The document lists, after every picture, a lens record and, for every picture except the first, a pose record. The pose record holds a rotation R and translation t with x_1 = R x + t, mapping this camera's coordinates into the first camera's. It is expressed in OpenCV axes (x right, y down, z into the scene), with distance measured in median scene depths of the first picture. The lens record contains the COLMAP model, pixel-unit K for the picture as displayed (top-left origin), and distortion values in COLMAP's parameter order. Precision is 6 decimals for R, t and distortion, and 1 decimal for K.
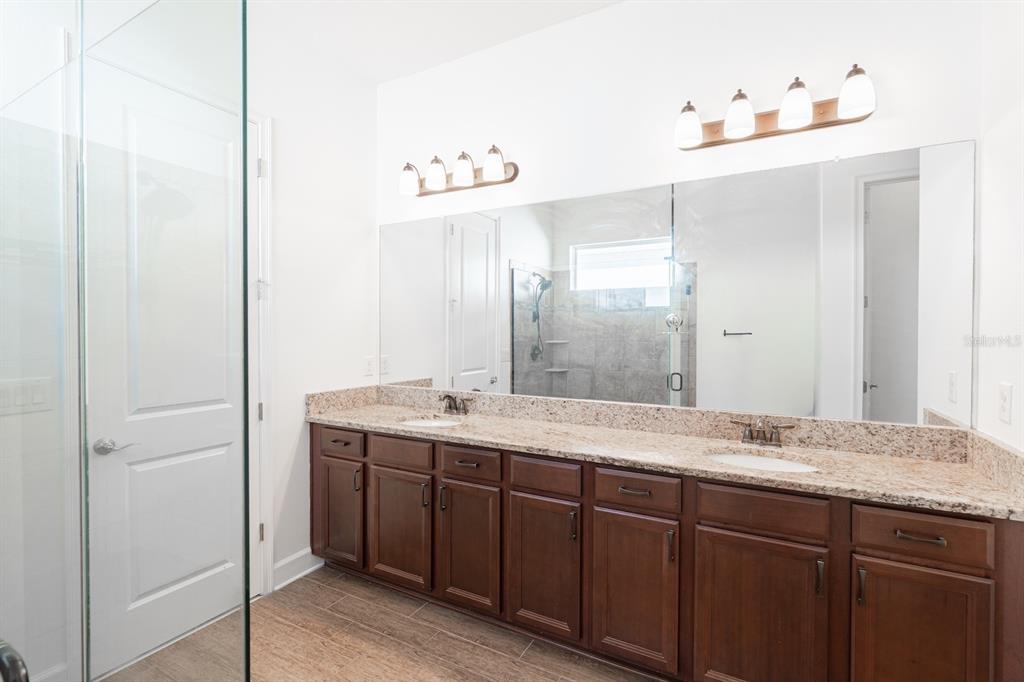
lens RADIAL K [[475.9, 0, 509.6], [0, 475.9, 338.1], [0, 0, 1]] dist [-0.005257, 0.000530]
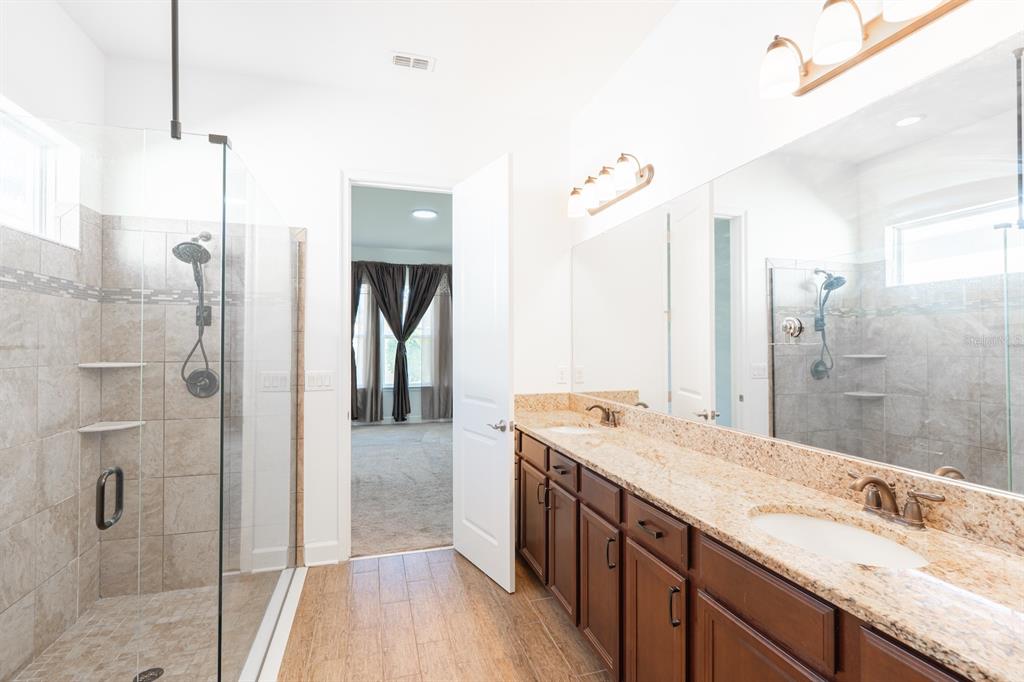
lens RADIAL K [[475.9, 0, 509.6], [0, 475.9, 338.1], [0, 0, 1]] dist [-0.005257, 0.000530]
pose [[0.714875, -0.012762, -0.699136, 0.526329], [-0.006498, 0.999669, -0.024892, 0.001904], [0.699222, 0.022338, 0.714555, 0.158890]]
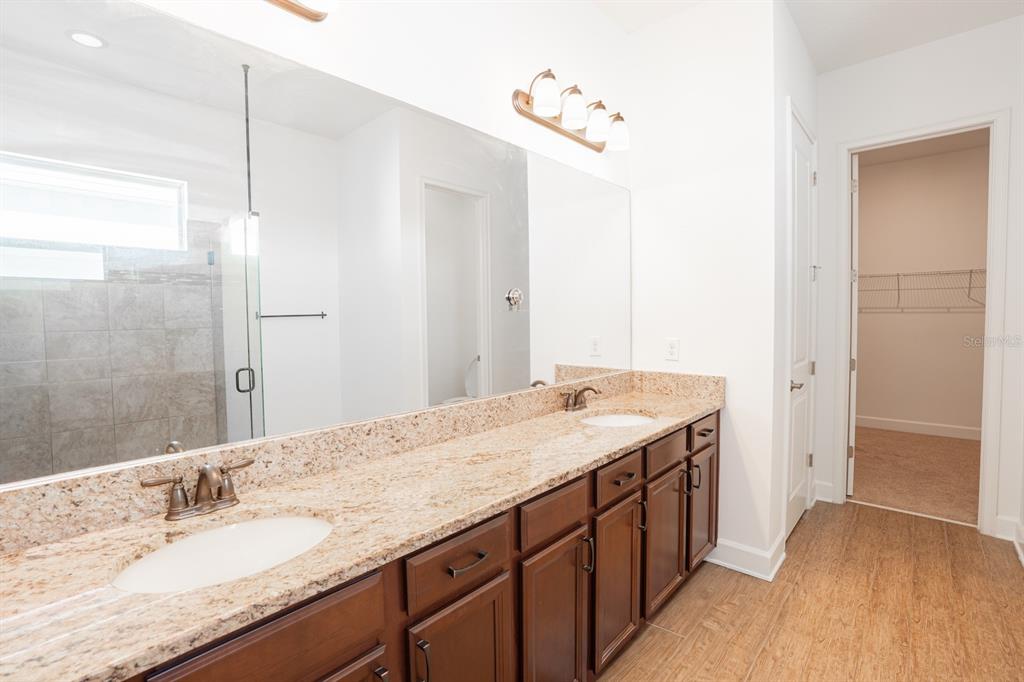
lens RADIAL K [[484.0, 0, 512.3], [0, 484.0, 336.2], [0, 0, 1]] dist [-0.083007, 0.038156]
pose [[0.208480, -0.046516, 0.976920, -0.529359], [0.020986, 0.998851, 0.043082, -0.001898], [-0.977801, 0.011520, 0.209217, 0.781480]]
